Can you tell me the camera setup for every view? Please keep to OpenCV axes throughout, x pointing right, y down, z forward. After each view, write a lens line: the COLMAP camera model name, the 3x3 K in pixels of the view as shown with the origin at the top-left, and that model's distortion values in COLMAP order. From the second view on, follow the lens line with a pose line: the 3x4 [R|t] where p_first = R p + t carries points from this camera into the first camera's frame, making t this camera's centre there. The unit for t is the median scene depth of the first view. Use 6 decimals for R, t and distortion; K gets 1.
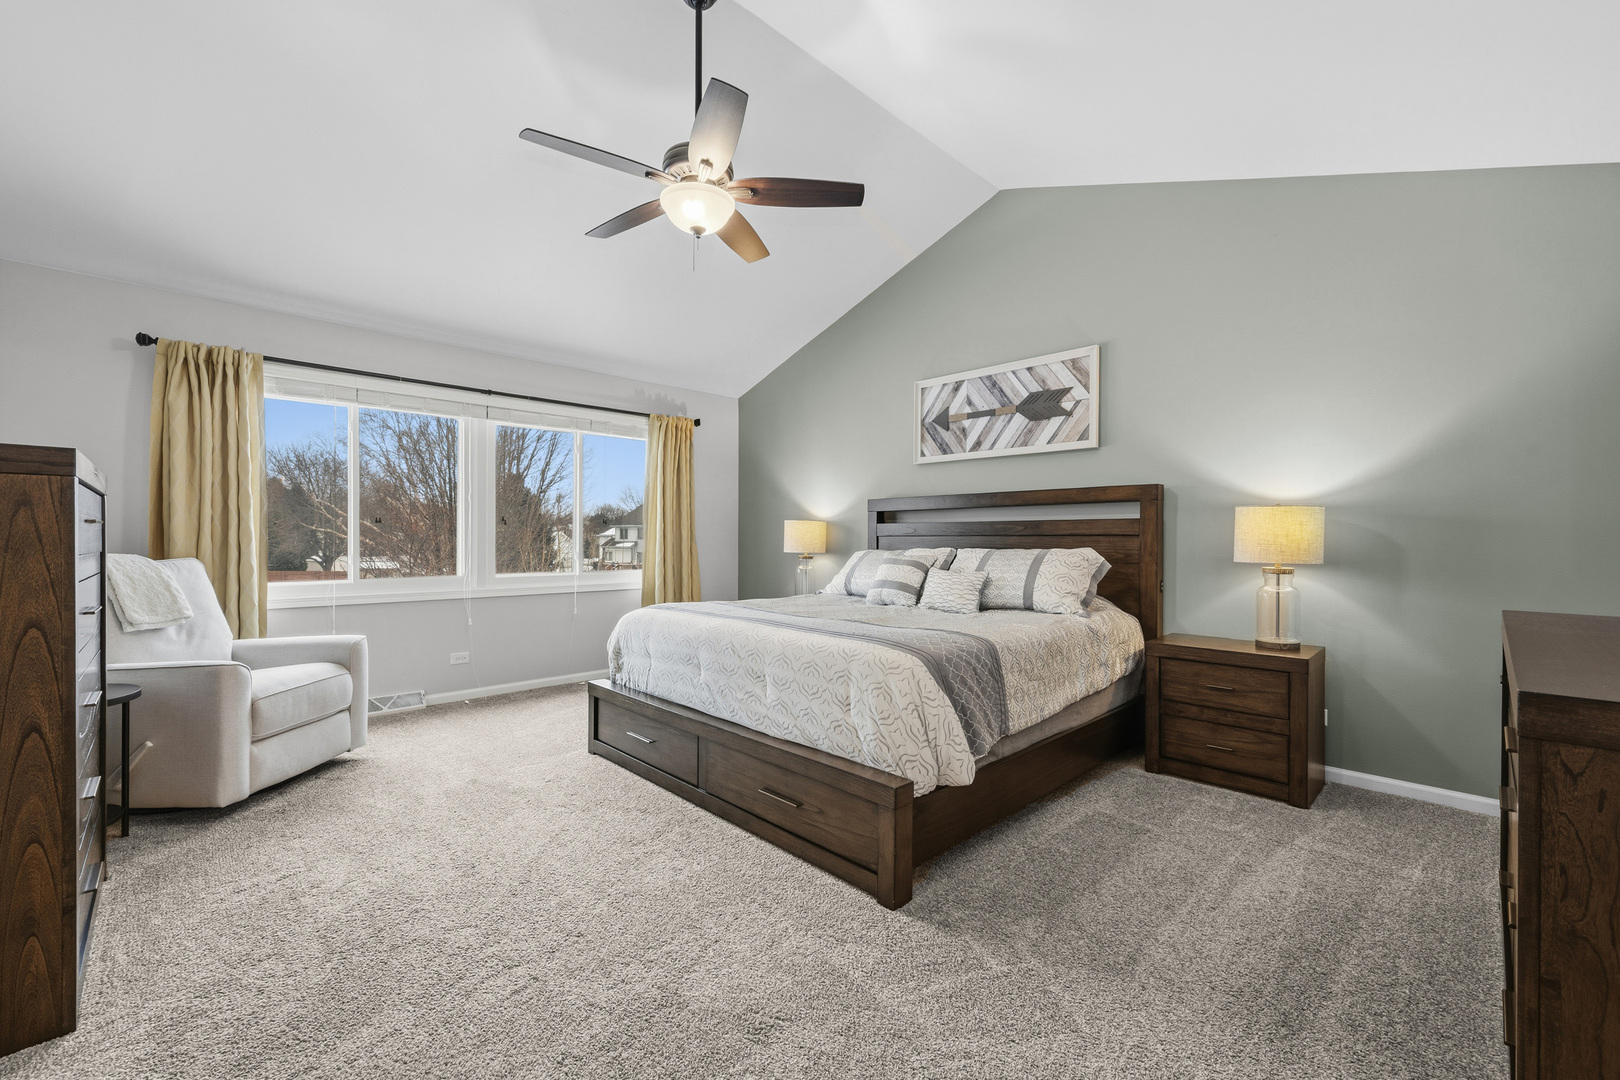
lens RADIAL K [[665.4, 0, 810.0], [0, 665.4, 540.0], [0, 0, 1]] dist [-0.003618, 0.000188]
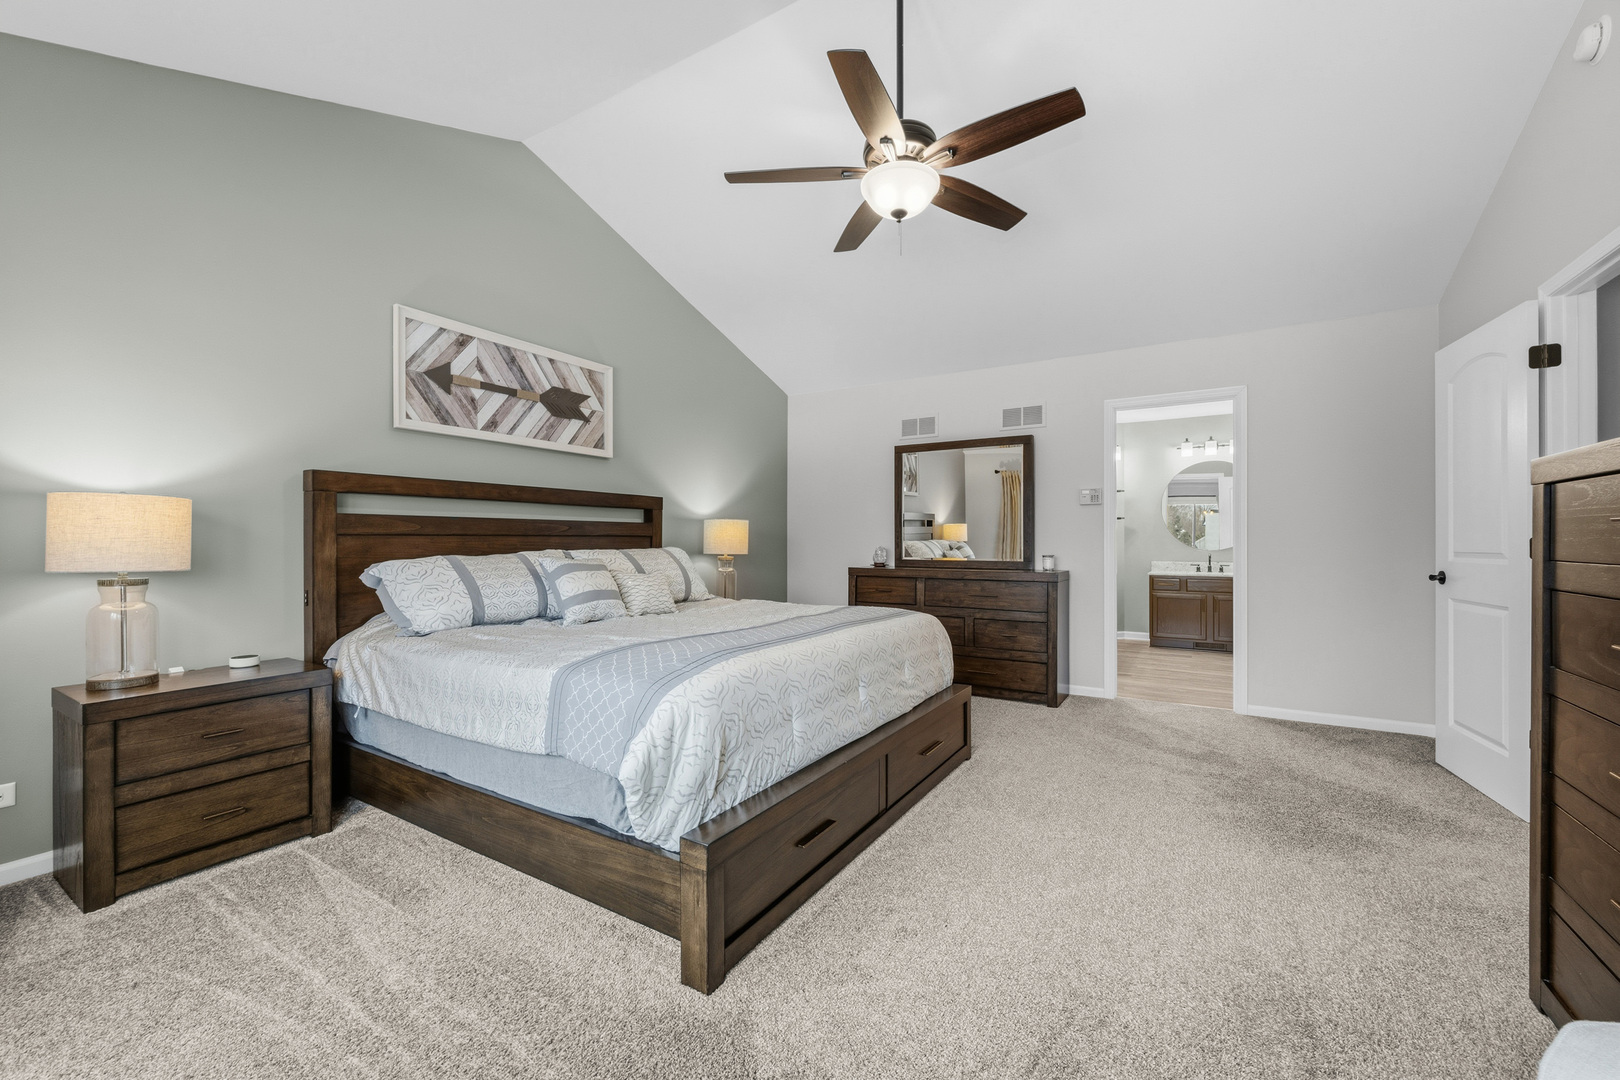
lens RADIAL K [[640.6, 0, 817.1], [0, 640.6, 542.7], [0, 0, 1]] dist [0.000974, 0.000163]
pose [[-0.247400, 0.000474, 0.968913, -0.625644], [0.005175, 0.999986, 0.000832, 0.004622], [-0.968900, 0.005220, -0.247399, 0.822220]]
